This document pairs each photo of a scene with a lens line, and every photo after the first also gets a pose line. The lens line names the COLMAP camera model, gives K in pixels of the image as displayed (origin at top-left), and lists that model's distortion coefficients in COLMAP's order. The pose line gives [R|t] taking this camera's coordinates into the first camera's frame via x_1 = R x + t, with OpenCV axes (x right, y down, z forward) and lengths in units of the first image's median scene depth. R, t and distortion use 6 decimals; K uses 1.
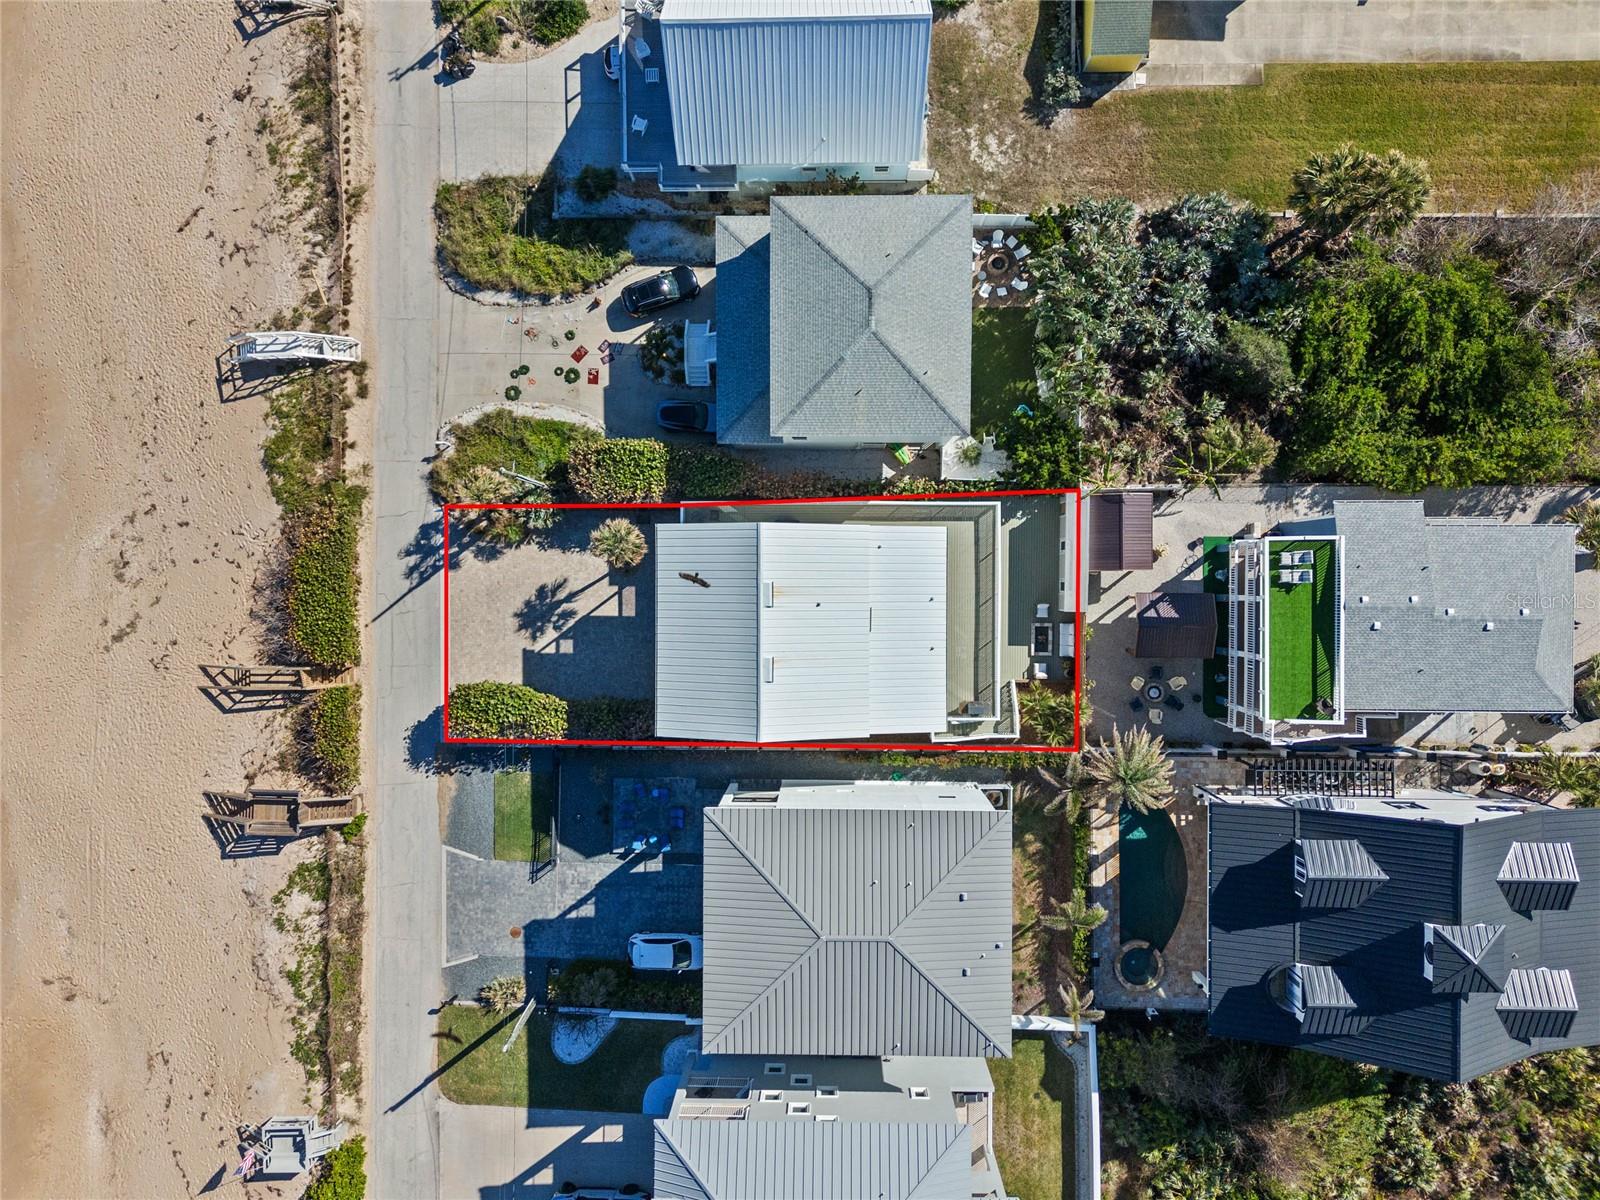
lens RADIAL K [[1169.5, 0, 800.0], [0, 1169.5, 592.2], [0, 0, 1]] dist [0.065236, -0.062031]
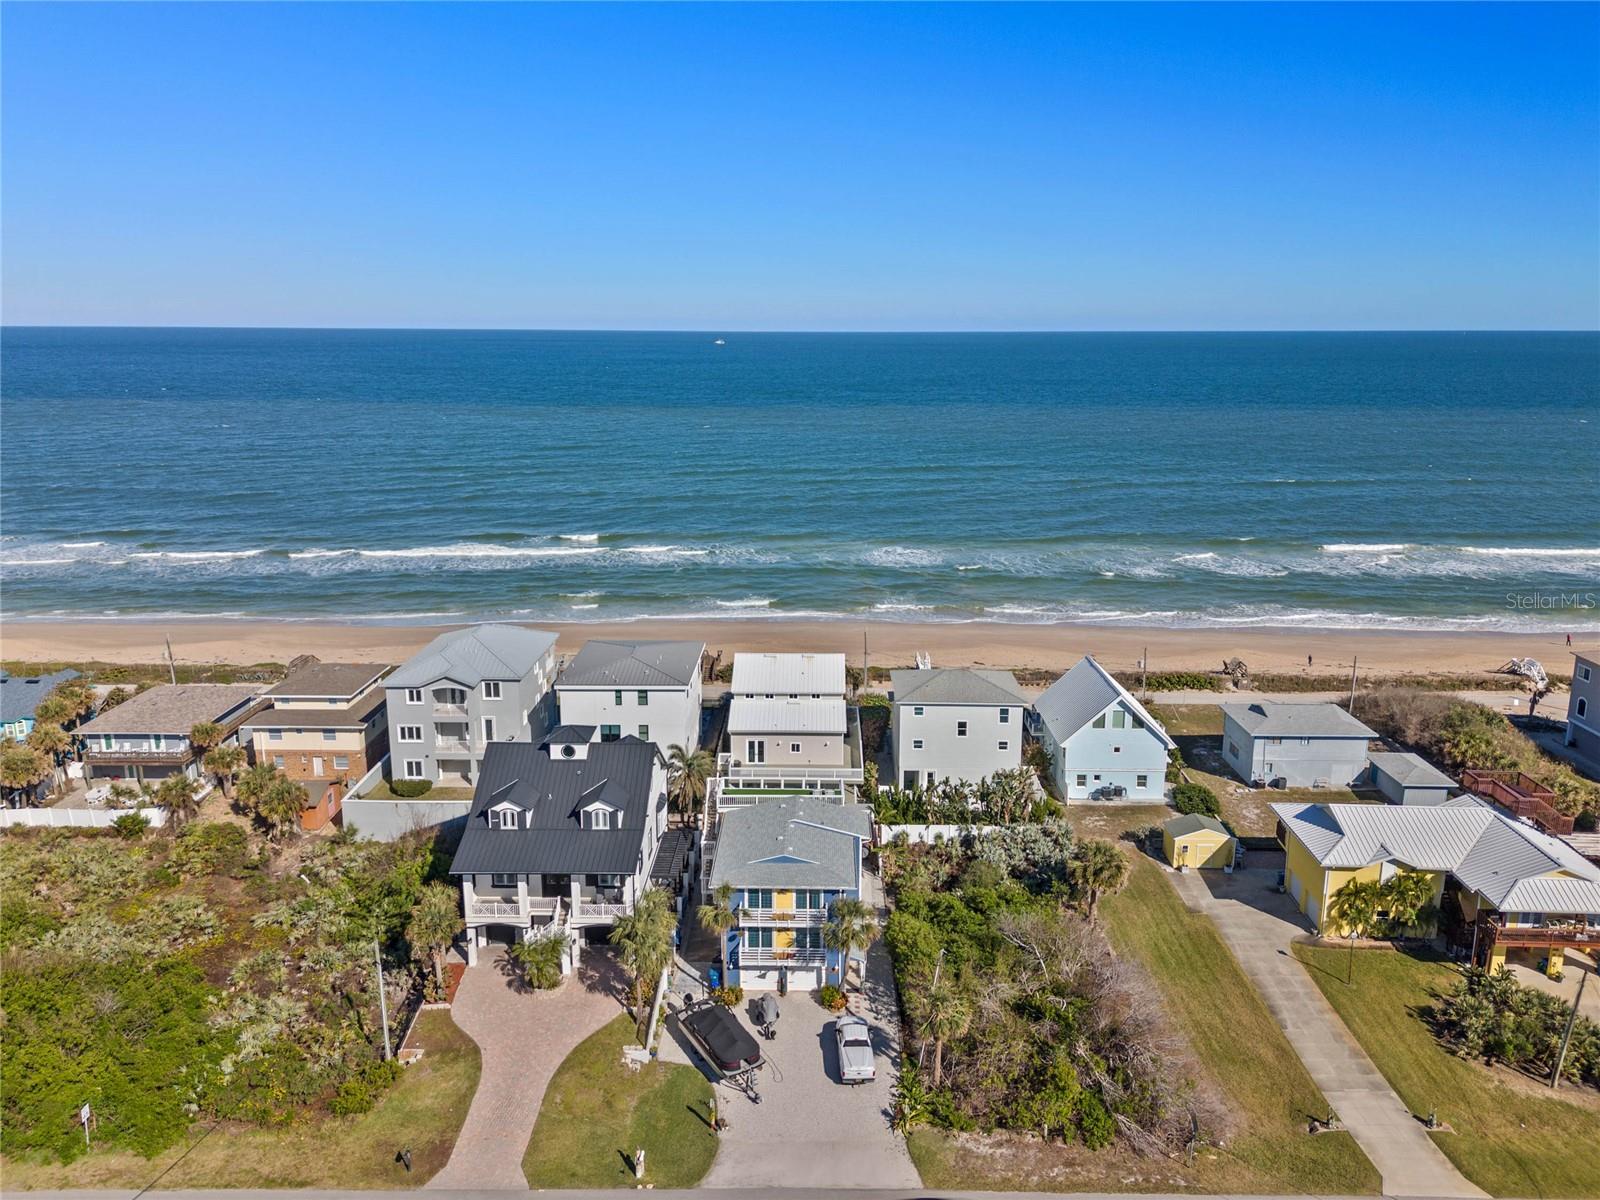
lens RADIAL K [[1176.9, 0, 803.2], [0, 1176.9, 603.7], [0, 0, 1]] dist [0.063547, -0.065404]
pose [[-0.015968, 0.249904, -0.968139, 1.591513], [-0.999784, -0.016866, 0.012136, -0.010185], [-0.013296, 0.968124, 0.250119, 0.350399]]
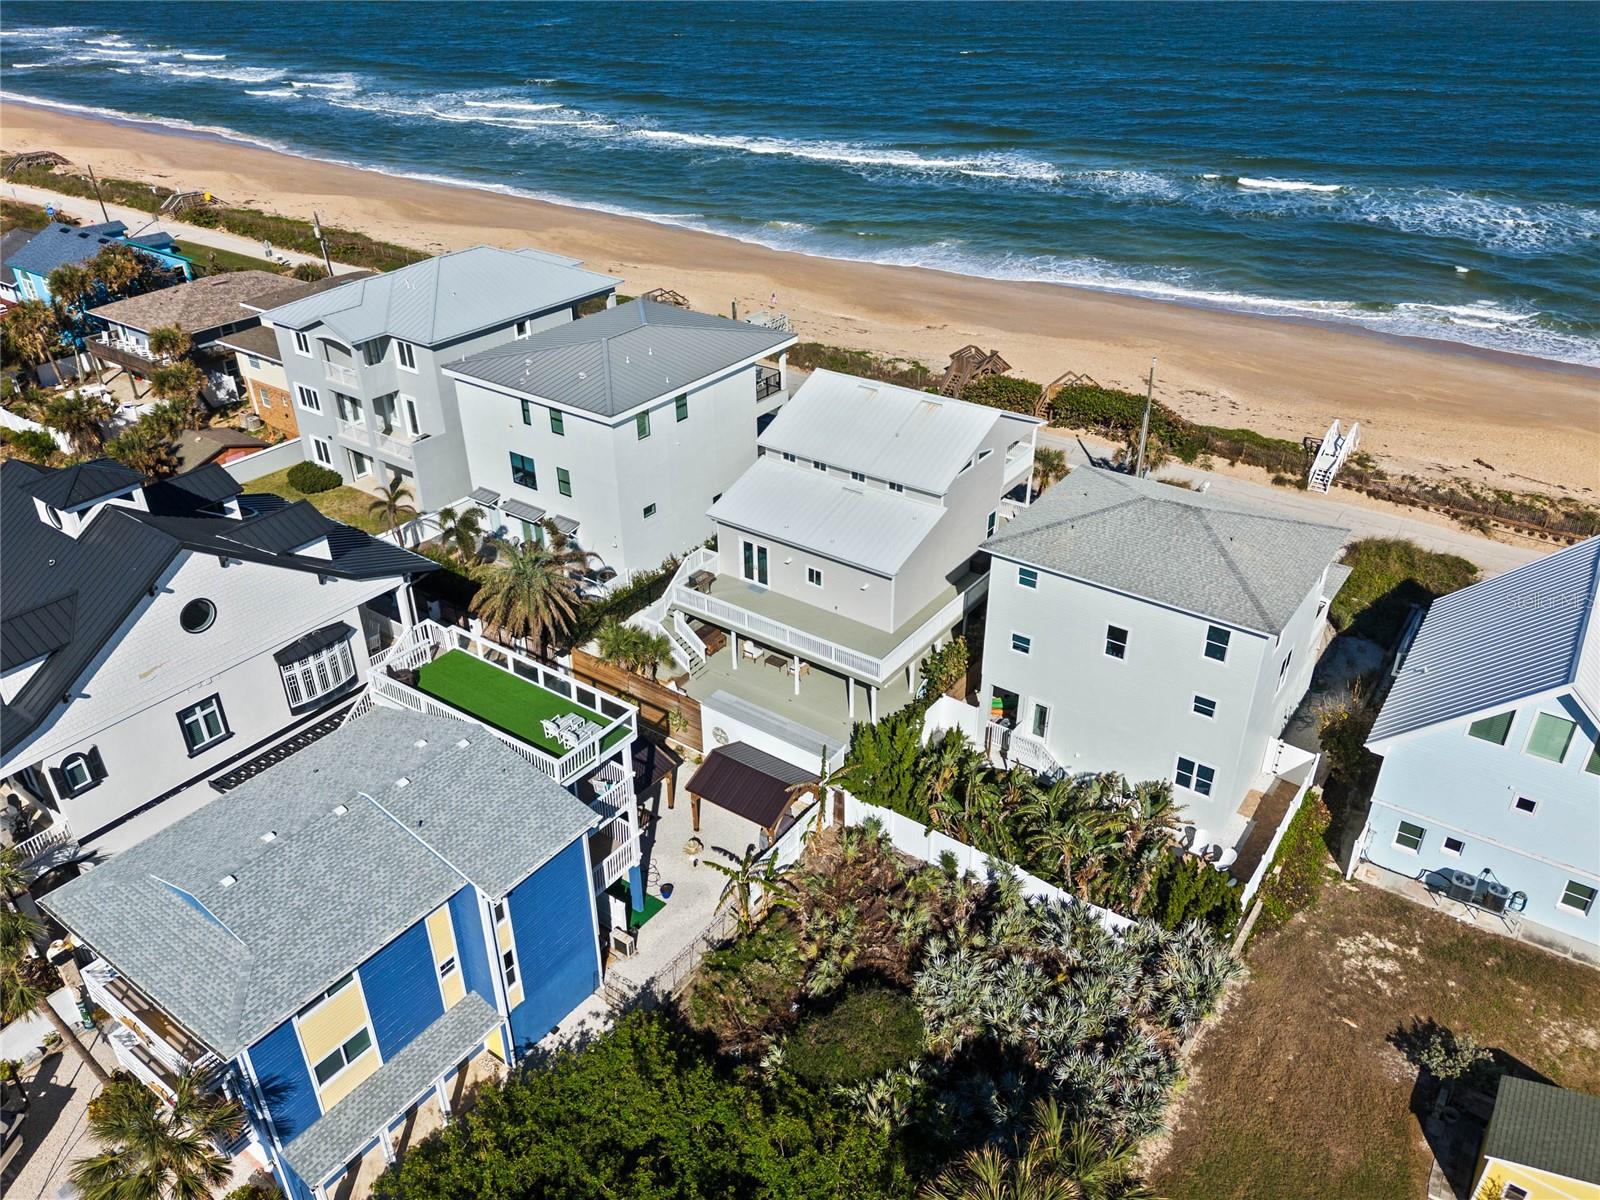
lens RADIAL K [[1176.9, 0, 803.2], [0, 1176.9, 603.7], [0, 0, 1]] dist [0.063547, -0.065404]
pose [[-0.577004, 0.436457, -0.690342, 0.685292], [-0.816718, -0.301884, 0.491771, -0.384682], [0.006234, 0.847568, 0.530650, 0.516394]]
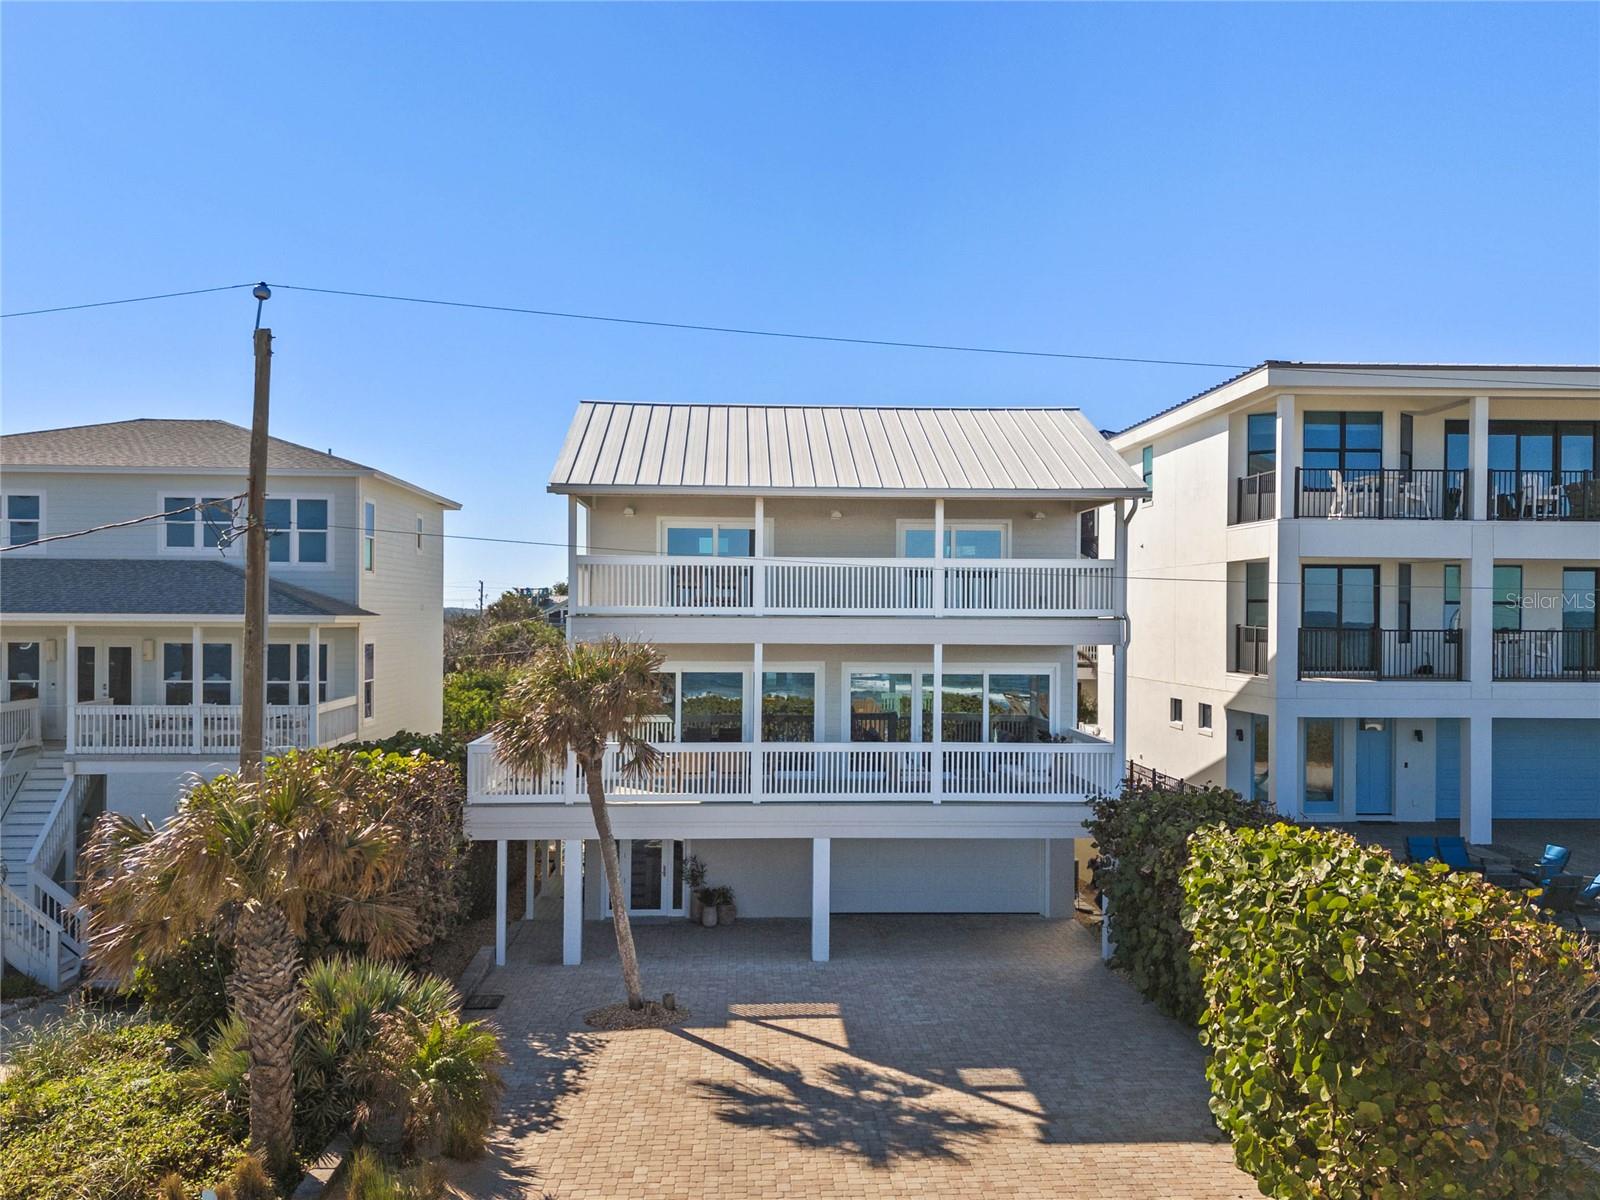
lens RADIAL K [[1441.4, 0, 803.8], [0, 1441.4, 623.5], [0, 0, 1]] dist [0.007218, 0.005613]
pose [[-0.054811, 0.015976, 0.998369, -0.482244], [0.998460, -0.007676, 0.054939, -0.004957], [0.008541, 0.999843, -0.015530, 0.920823]]
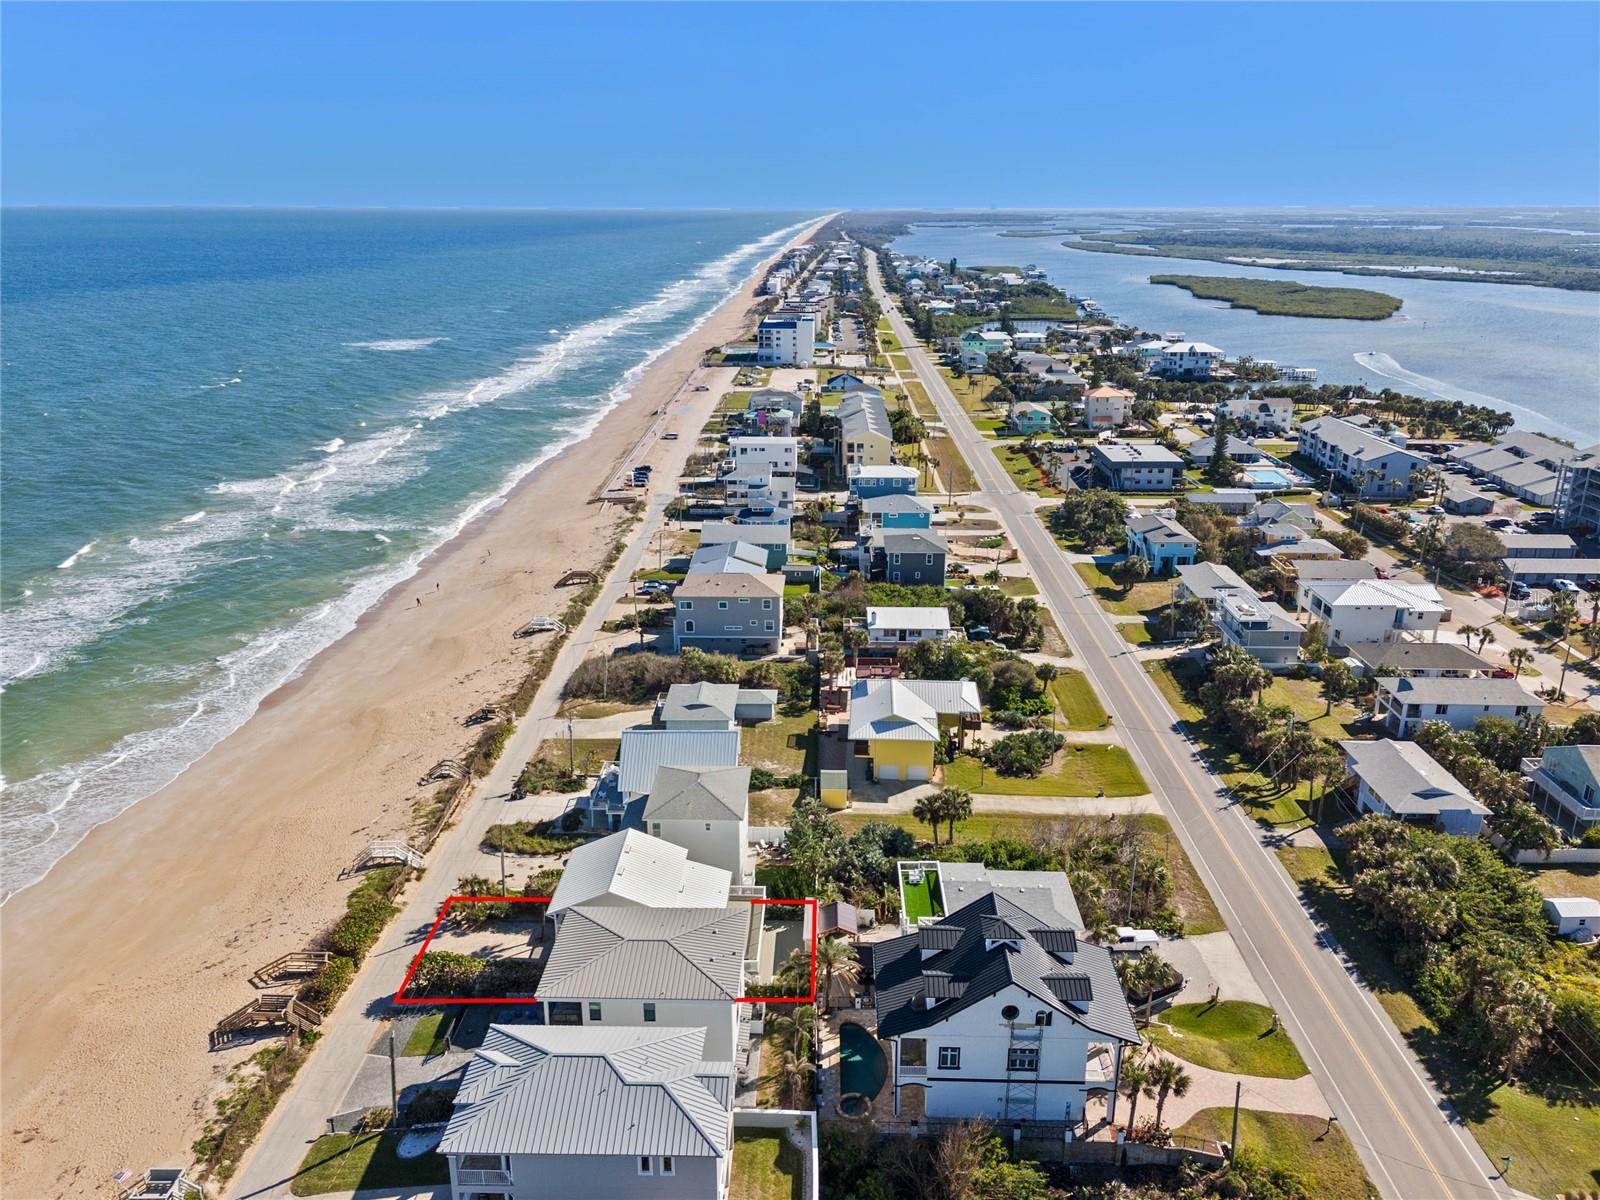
lens RADIAL K [[1172.8, 0, 800.0], [0, 1172.8, 600.0], [0, 0, 1]] dist [0.103966, -0.144386]
pose [[0.999444, 0.029270, -0.015937, 0.225865], [-0.024032, 0.301629, -0.953122, 1.413632], [-0.023091, 0.952976, 0.302165, 0.038246]]
